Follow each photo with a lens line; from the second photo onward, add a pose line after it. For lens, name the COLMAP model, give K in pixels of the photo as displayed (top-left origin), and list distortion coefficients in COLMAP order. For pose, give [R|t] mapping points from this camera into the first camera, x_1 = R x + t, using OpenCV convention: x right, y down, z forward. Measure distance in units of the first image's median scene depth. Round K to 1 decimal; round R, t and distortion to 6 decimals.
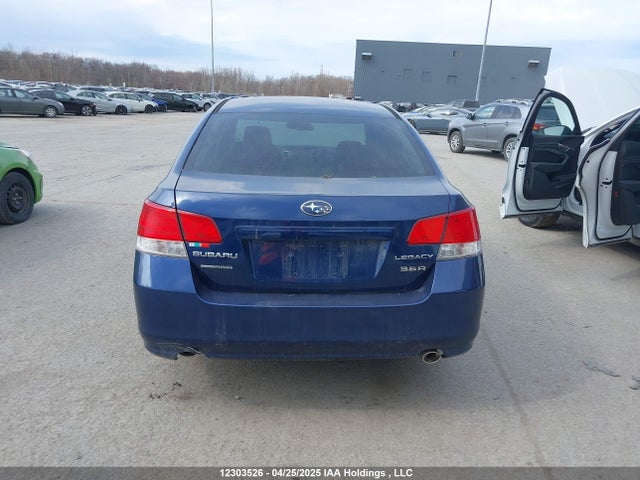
lens RADIAL K [[516.8, 0, 331.4], [0, 516.8, 240.2], [0, 0, 1]] dist [0.060304, -0.063911]
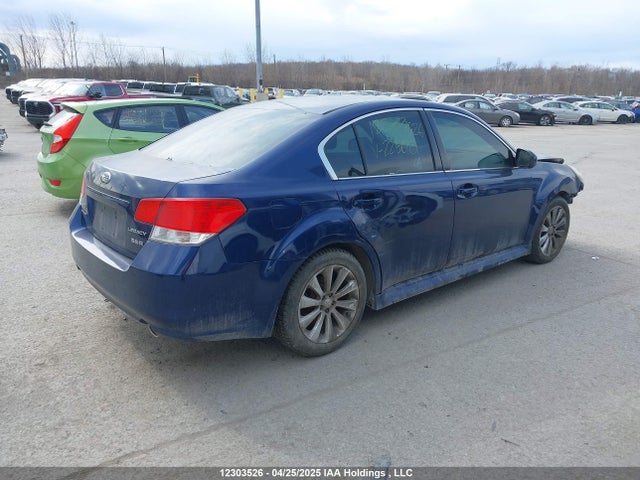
lens RADIAL K [[516.8, 0, 315.7], [0, 516.8, 241.2], [0, 0, 1]] dist [0.060304, -0.063911]
pose [[0.583749, 0.190298, -0.789319, 0.107592], [-0.206172, 0.975024, 0.082593, -0.010083], [0.785322, 0.114522, 0.608403, 0.052750]]
